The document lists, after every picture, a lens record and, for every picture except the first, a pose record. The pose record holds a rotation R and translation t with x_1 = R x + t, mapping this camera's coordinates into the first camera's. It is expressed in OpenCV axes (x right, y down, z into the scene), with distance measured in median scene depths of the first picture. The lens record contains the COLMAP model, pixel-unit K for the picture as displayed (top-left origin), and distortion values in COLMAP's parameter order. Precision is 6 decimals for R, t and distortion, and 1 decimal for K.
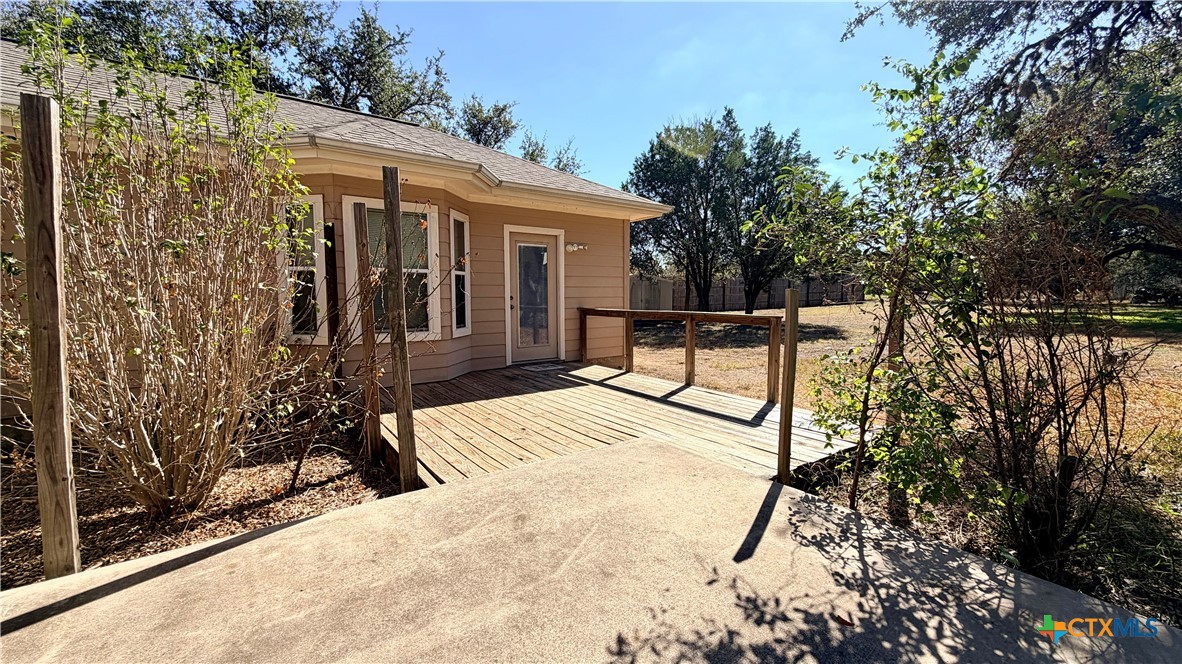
lens RADIAL K [[469.4, 0, 591.0], [0, 469.4, 332.0], [0, 0, 1]] dist [-0.000763, -0.000219]
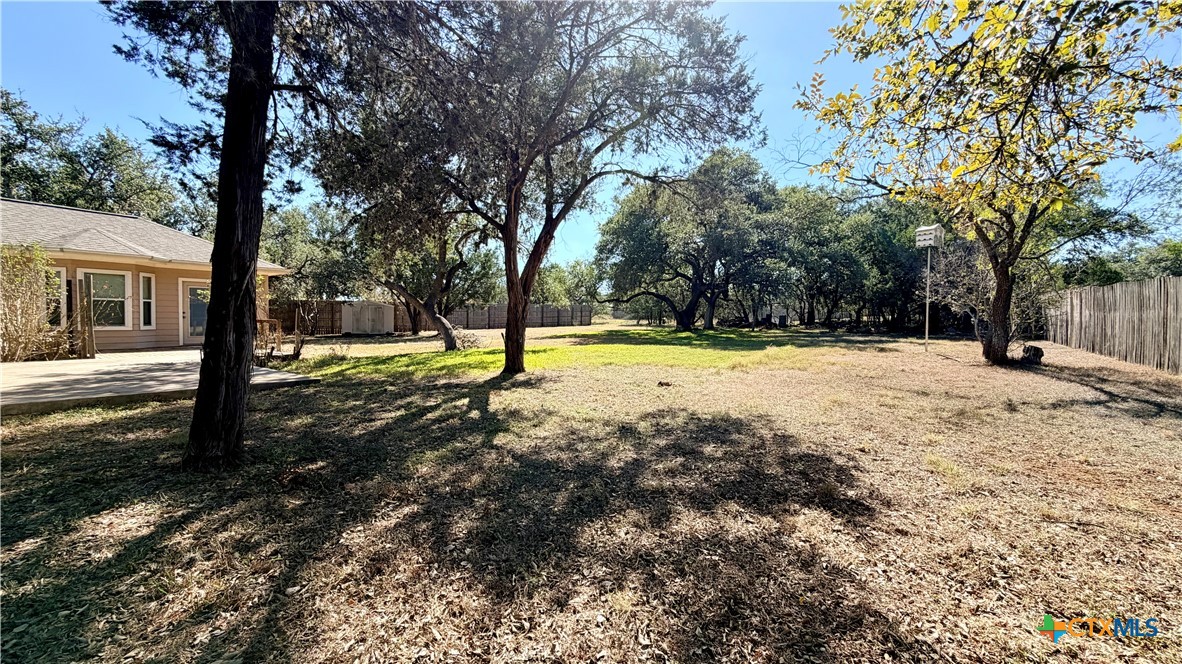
lens RADIAL K [[469.4, 0, 591.0], [0, 469.4, 332.0], [0, 0, 1]] dist [-0.000763, -0.000219]
pose [[0.948057, -0.001320, 0.318097, 1.022386], [0.020673, 0.998133, -0.057473, 0.195604], [-0.317427, 0.061063, 0.946315, -1.780017]]
